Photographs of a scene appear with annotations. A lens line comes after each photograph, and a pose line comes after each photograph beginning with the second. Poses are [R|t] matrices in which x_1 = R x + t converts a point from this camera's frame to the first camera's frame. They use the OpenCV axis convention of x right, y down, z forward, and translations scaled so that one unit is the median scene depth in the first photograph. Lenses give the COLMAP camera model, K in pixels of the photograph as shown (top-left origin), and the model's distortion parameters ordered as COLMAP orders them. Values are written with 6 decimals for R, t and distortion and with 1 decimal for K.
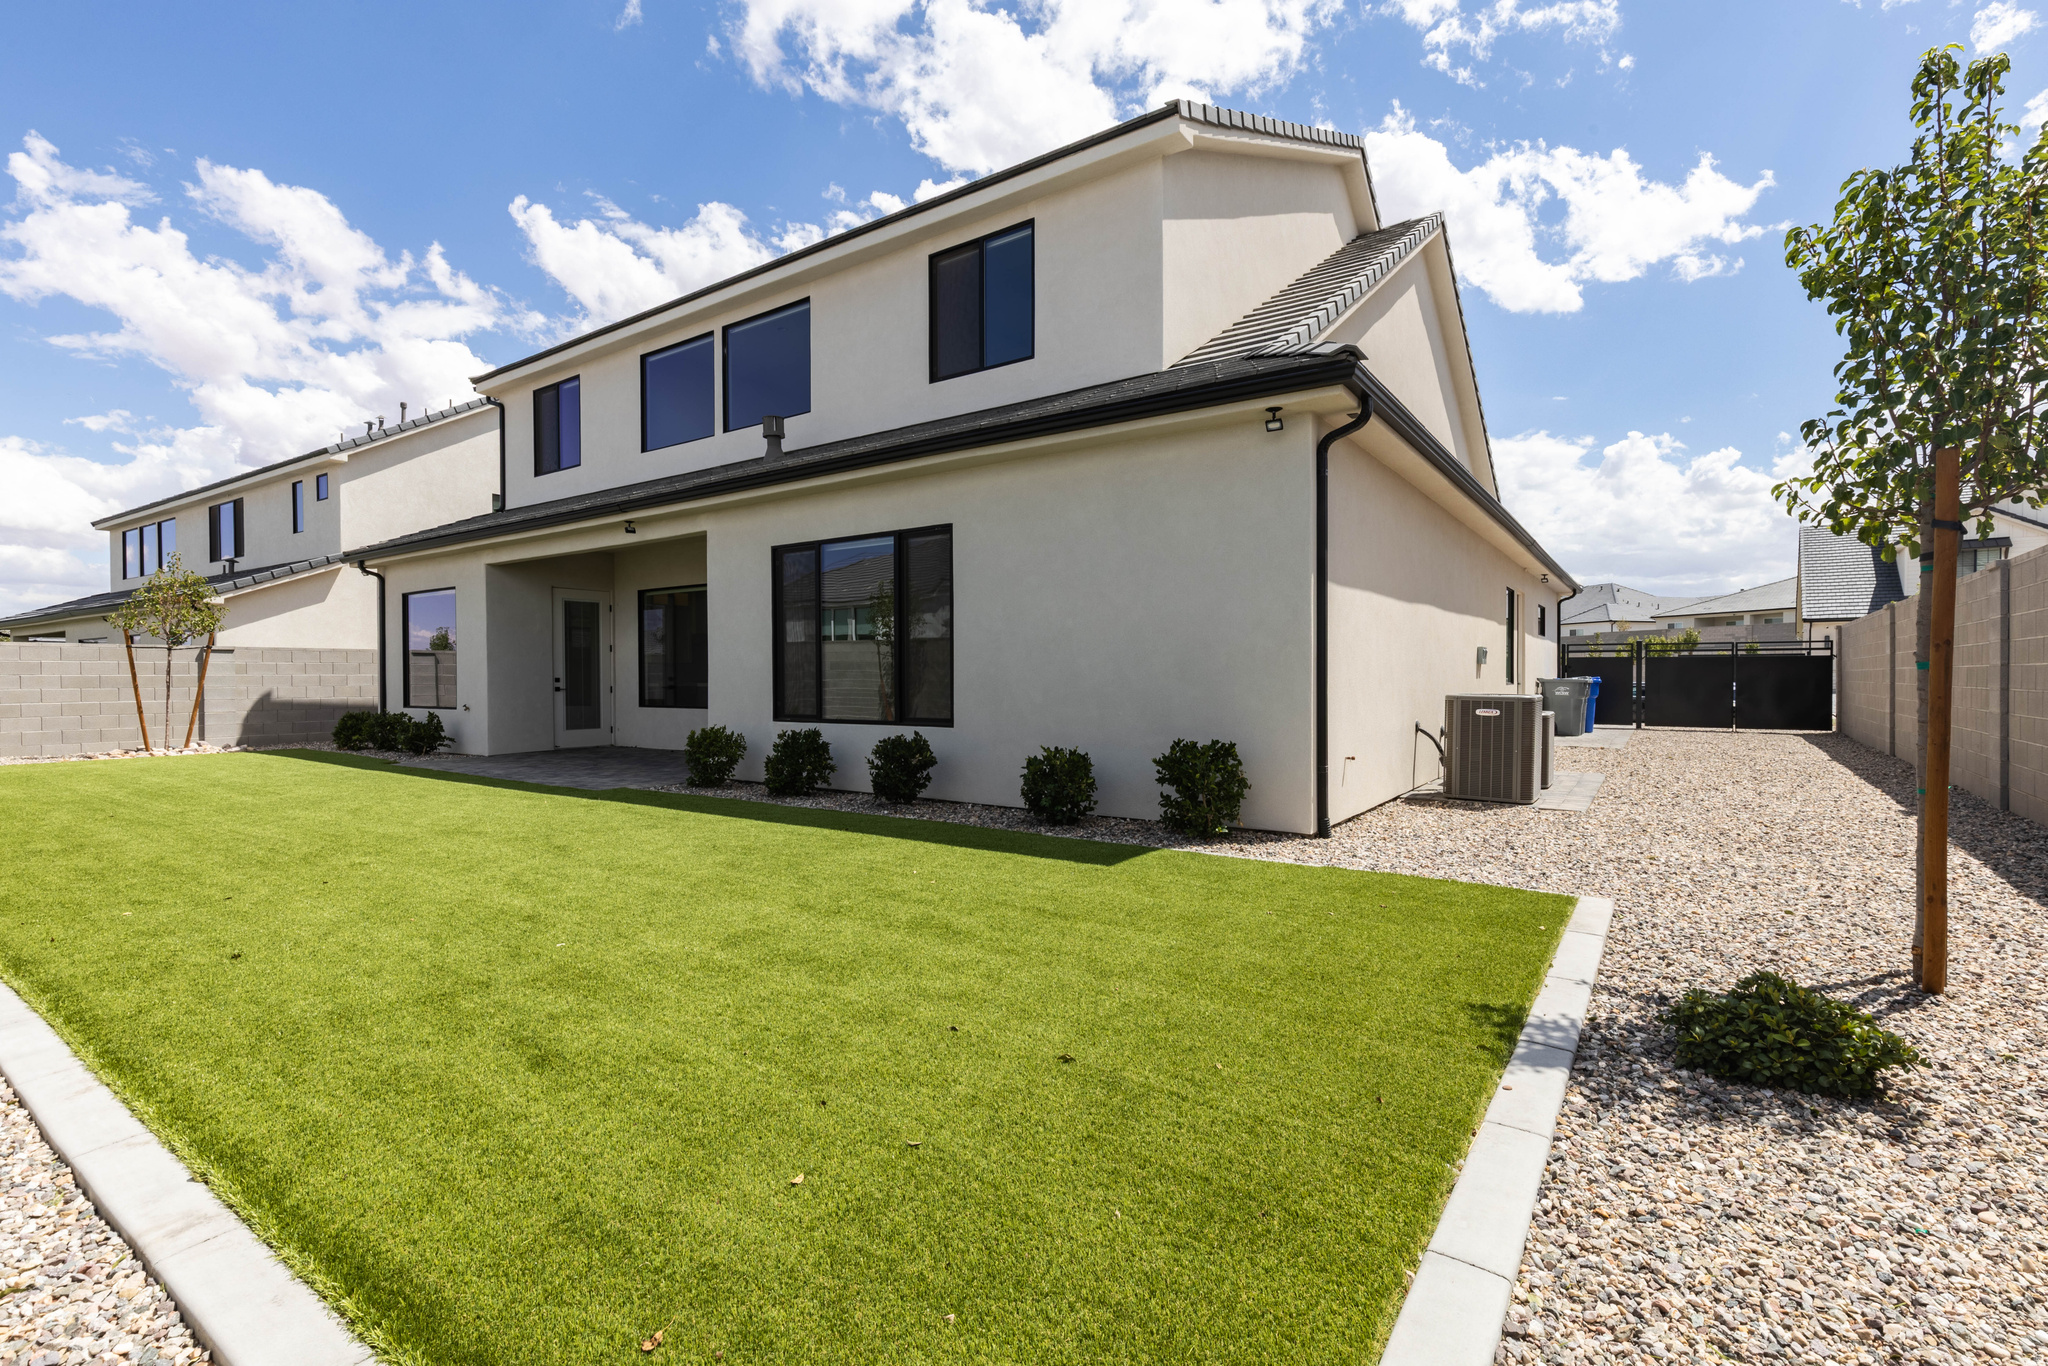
lens RADIAL K [[918.3, 0, 1037.1], [0, 918.3, 685.8], [0, 0, 1]] dist [0.002380, 0.000114]
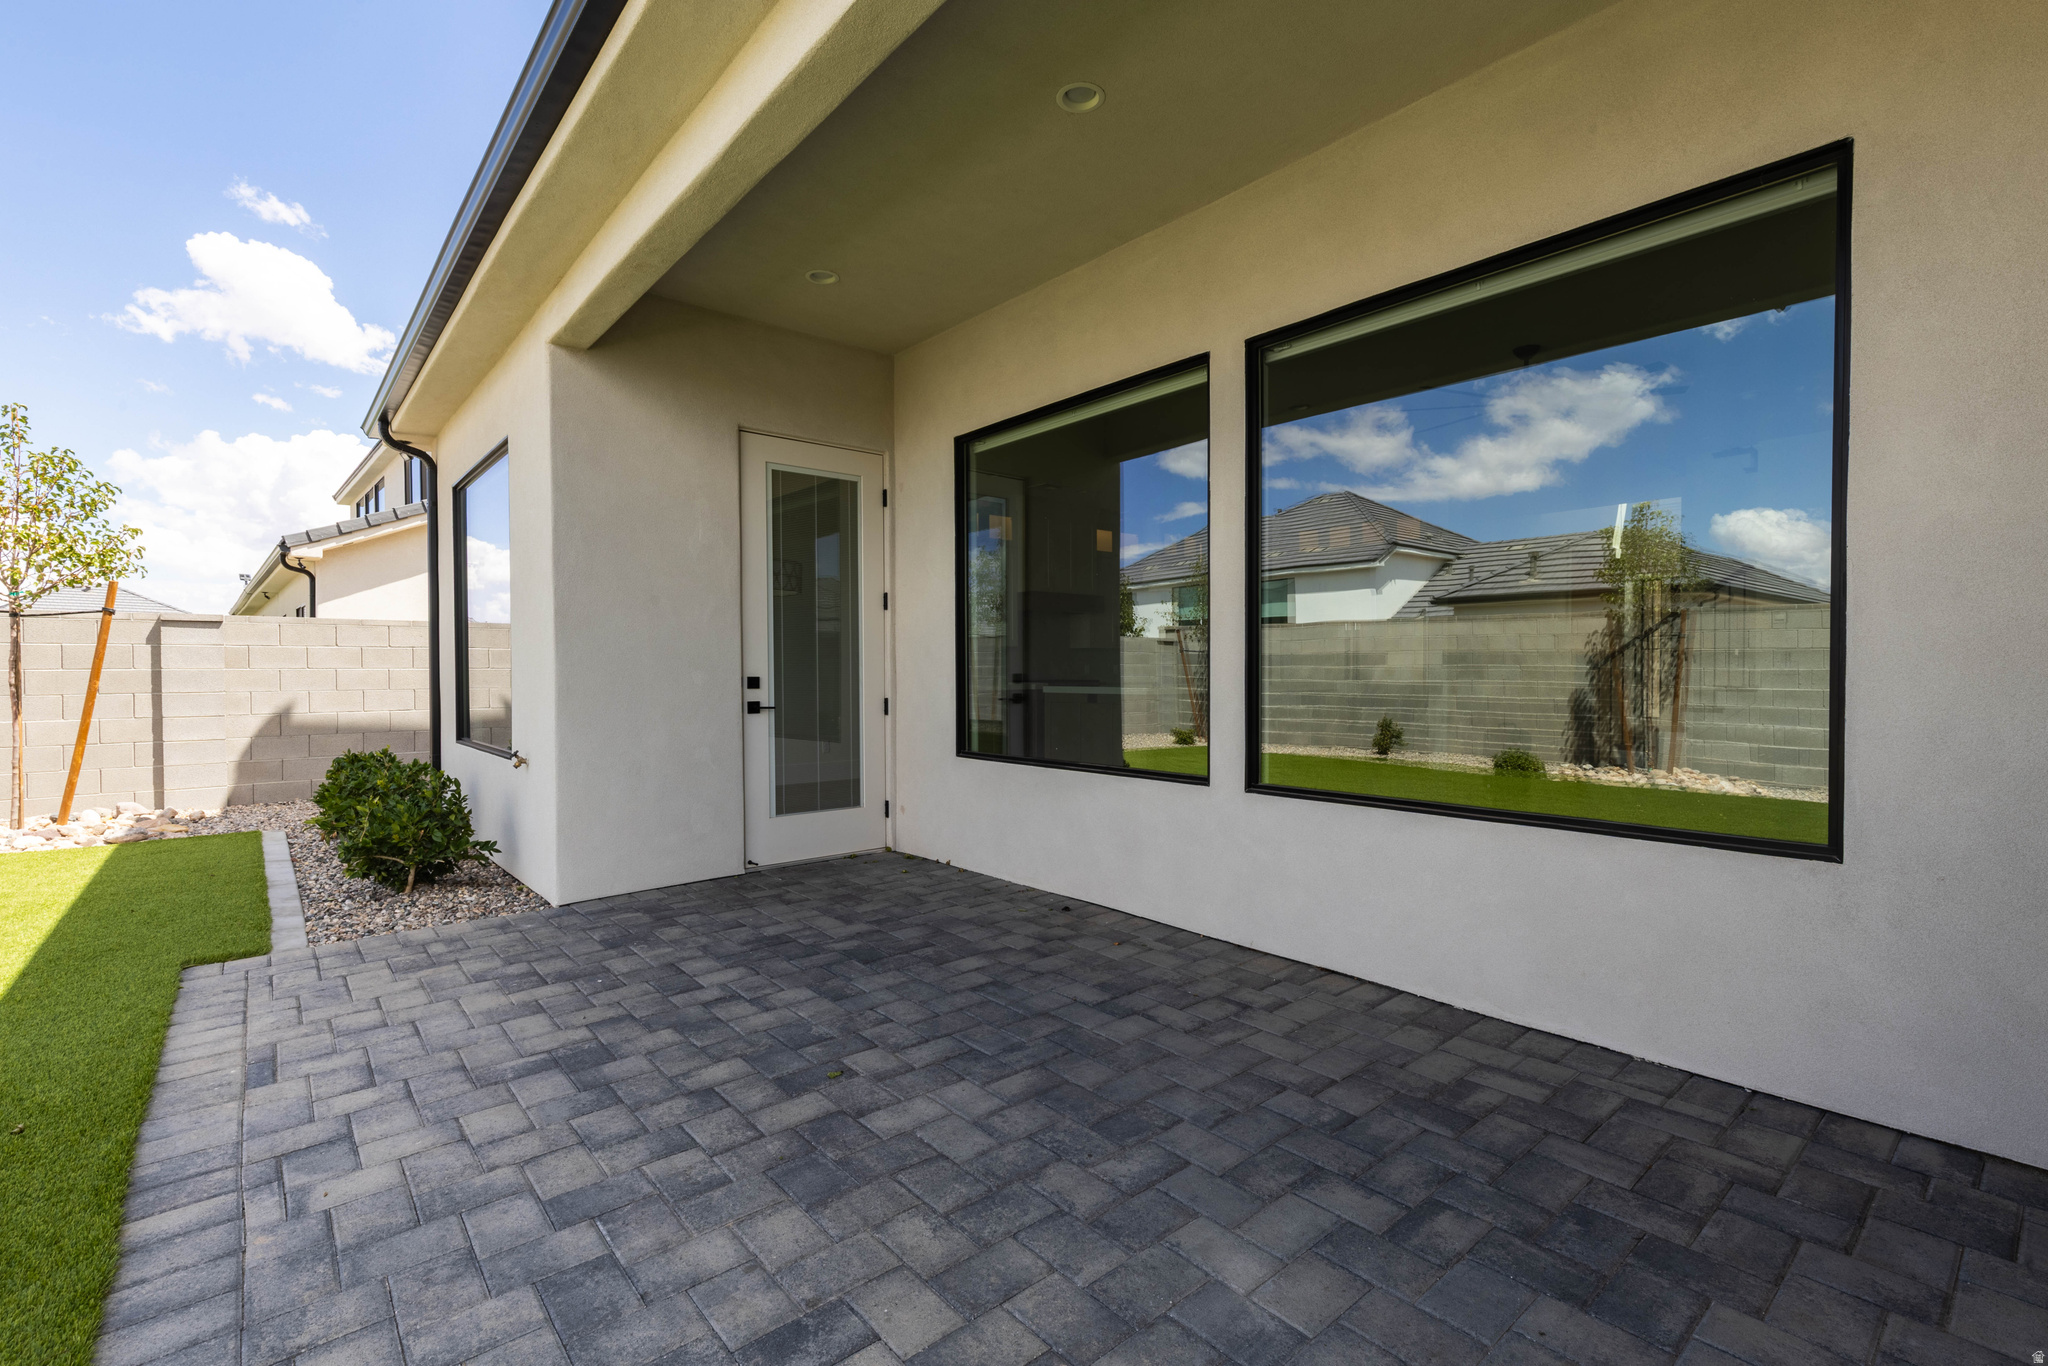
lens RADIAL K [[918.3, 0, 1021.7], [0, 918.3, 679.8], [0, 0, 1]] dist [0.002380, 0.000114]
pose [[0.963527, 0.003411, -0.267590, -0.308699], [-0.003997, 0.999991, -0.001645, -0.007030], [0.267582, 0.002655, 0.963532, 0.650399]]
